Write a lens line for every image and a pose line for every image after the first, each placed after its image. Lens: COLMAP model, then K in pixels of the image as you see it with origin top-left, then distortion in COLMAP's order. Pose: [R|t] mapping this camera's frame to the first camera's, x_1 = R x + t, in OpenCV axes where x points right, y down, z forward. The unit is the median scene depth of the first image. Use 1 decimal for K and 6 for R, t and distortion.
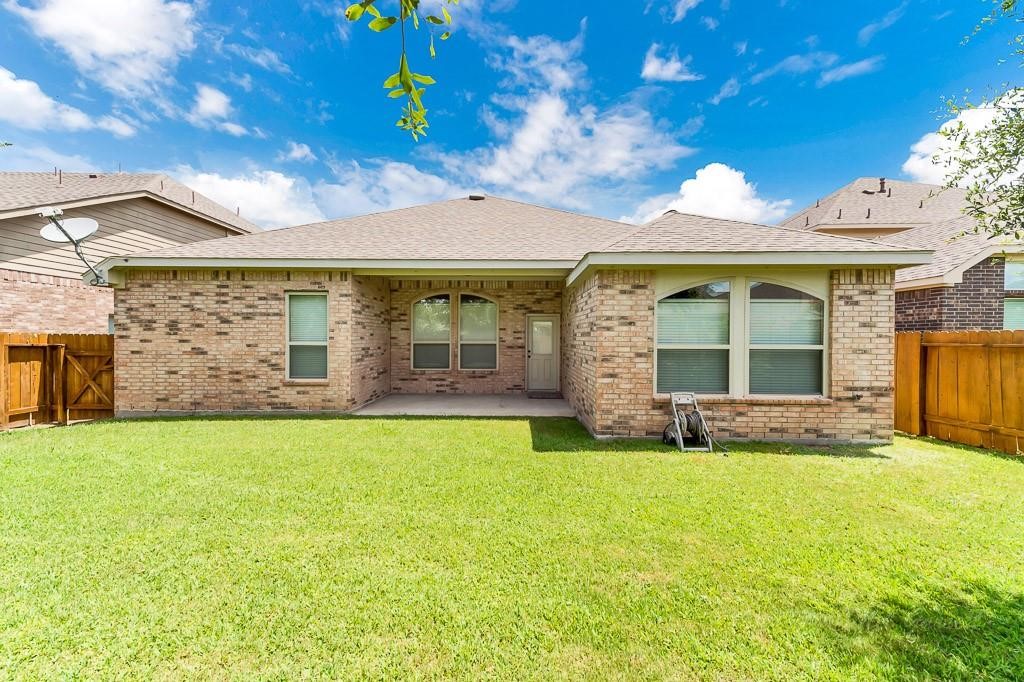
lens RADIAL K [[405.0, 0, 512.0], [0, 405.0, 341.0], [0, 0, 1]] dist [0.001376, -0.000085]
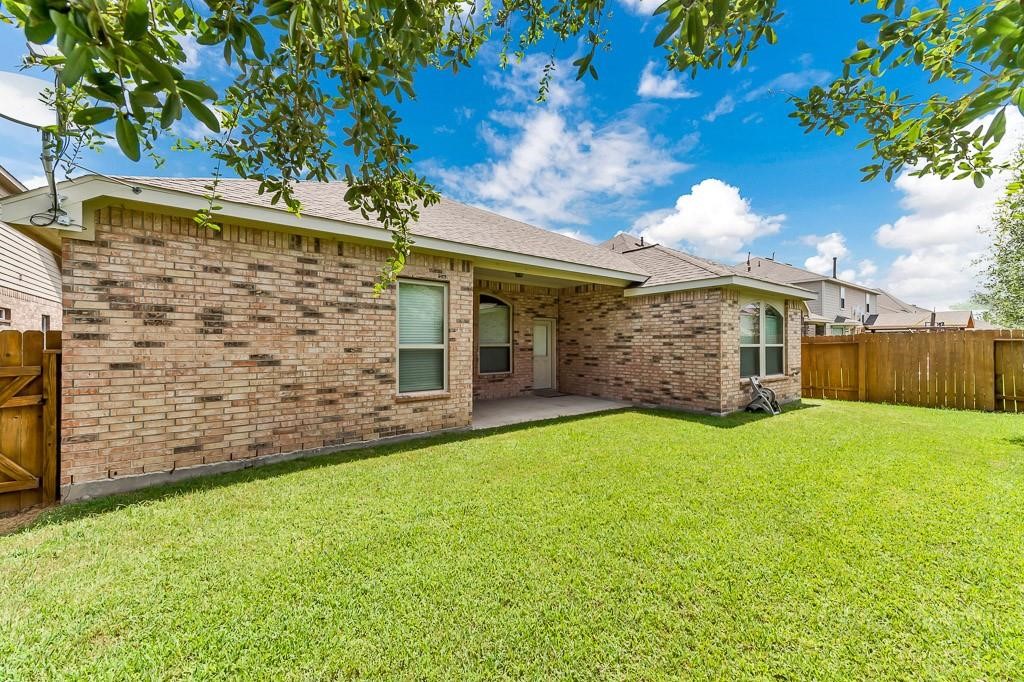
lens RADIAL K [[405.0, 0, 512.0], [0, 405.0, 341.0], [0, 0, 1]] dist [0.001376, -0.000085]
pose [[0.787664, -0.000058, 0.616105, -0.855809], [0.008201, 0.999912, -0.010390, 0.005055], [-0.616050, 0.013237, 0.787596, 0.279986]]
